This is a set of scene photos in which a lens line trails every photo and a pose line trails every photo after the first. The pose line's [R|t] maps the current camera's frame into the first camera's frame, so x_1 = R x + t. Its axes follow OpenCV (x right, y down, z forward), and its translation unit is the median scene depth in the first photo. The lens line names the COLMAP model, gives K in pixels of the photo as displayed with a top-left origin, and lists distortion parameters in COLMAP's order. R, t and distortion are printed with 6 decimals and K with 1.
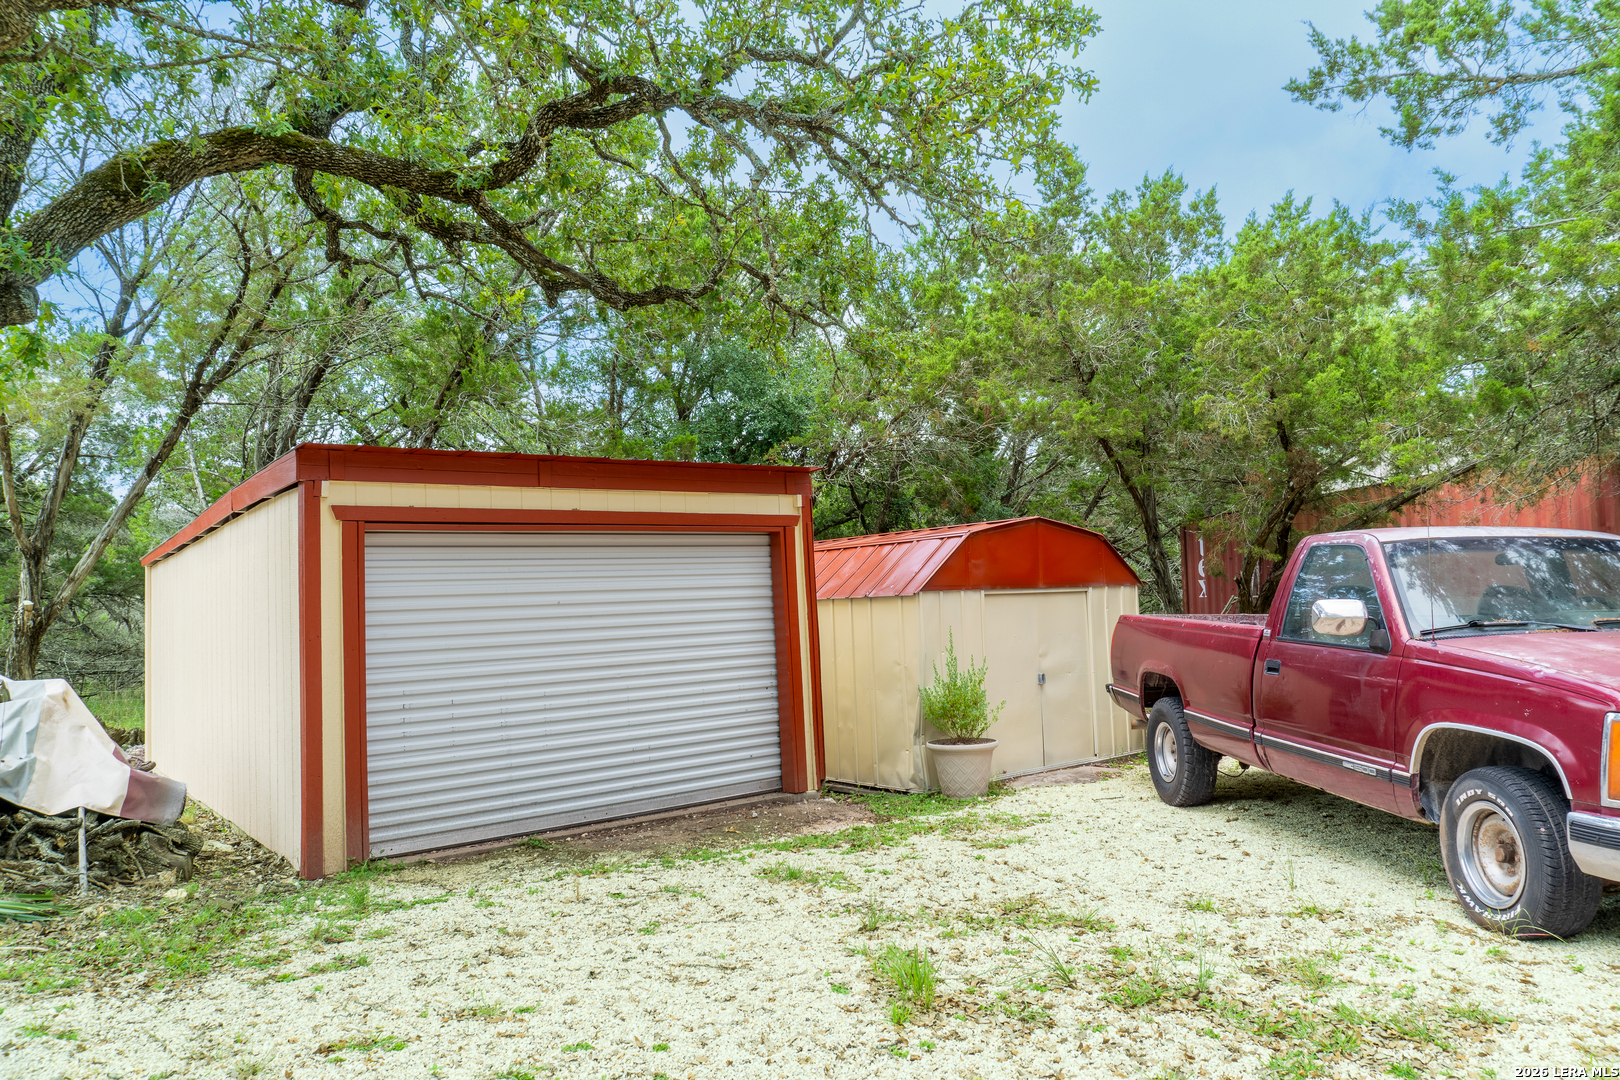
lens RADIAL K [[1086.3, 0, 805.6], [0, 1086.3, 547.6], [0, 0, 1]] dist [-0.013779, -0.004458]
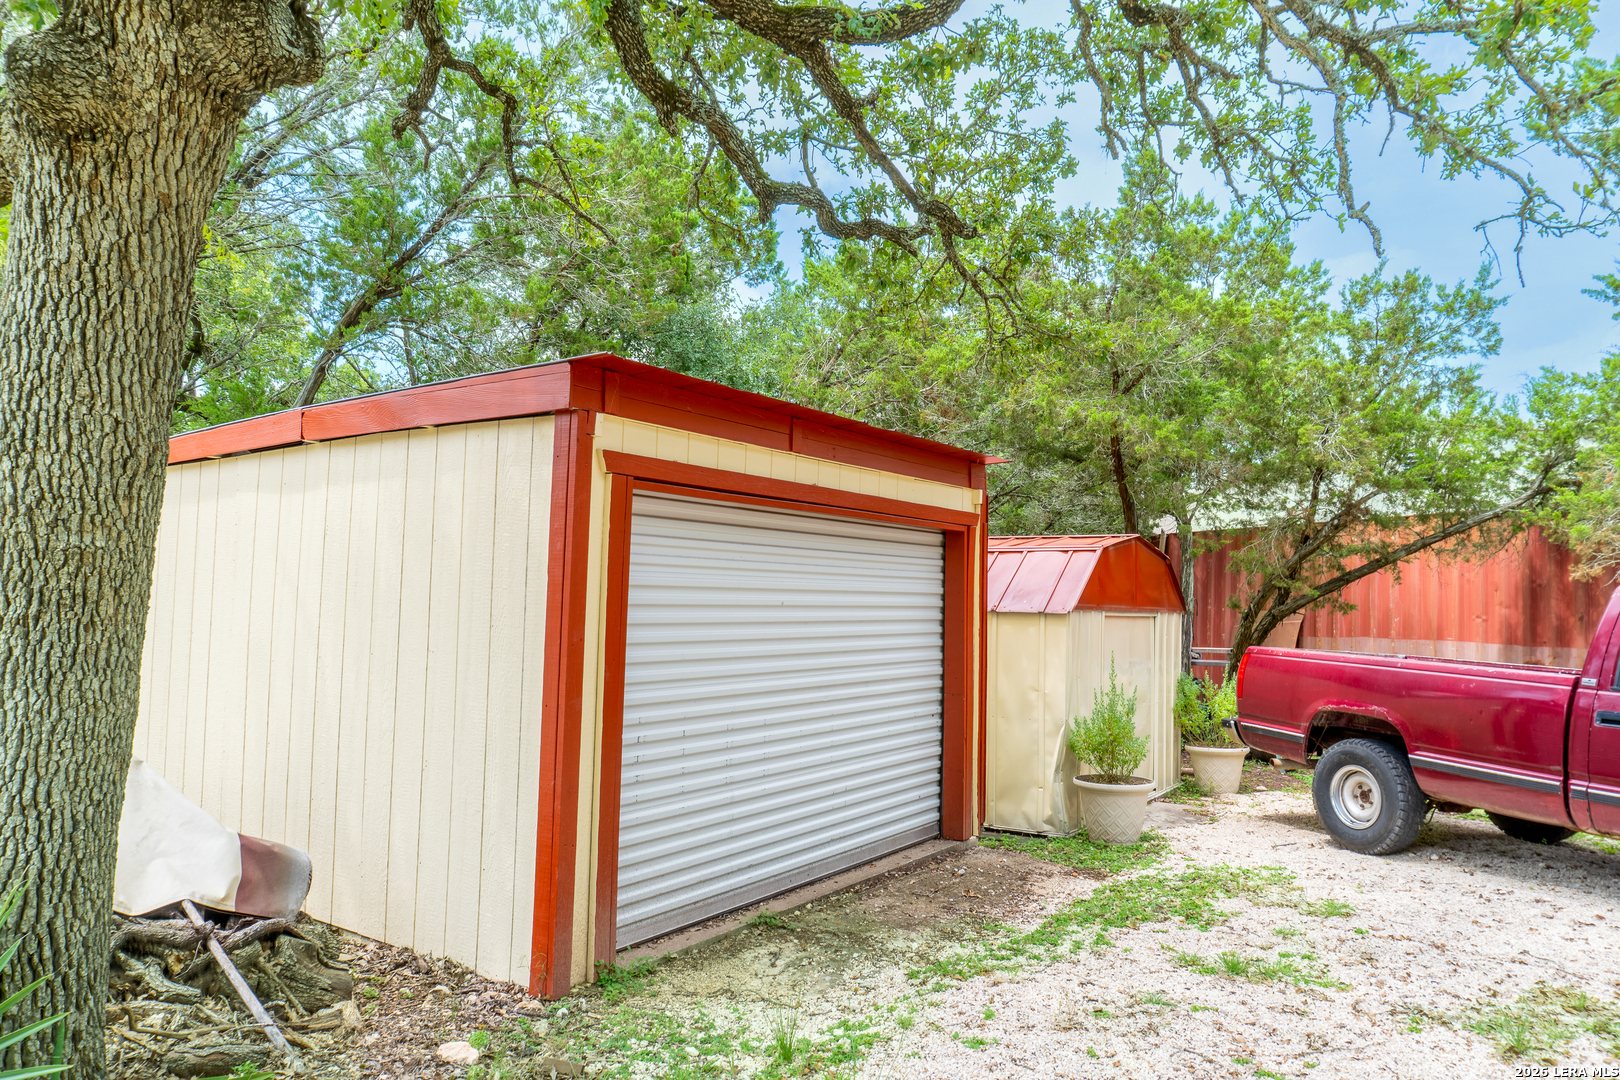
lens RADIAL K [[1097.4, 0, 810.0], [0, 1097.4, 540.0], [0, 0, 1]] dist [-0.005749, -0.025108]
pose [[0.947503, 0.076797, 0.310387, -0.433005], [-0.075684, 0.997009, -0.015647, 0.015802], [-0.310660, -0.008666, 0.950482, 0.242926]]
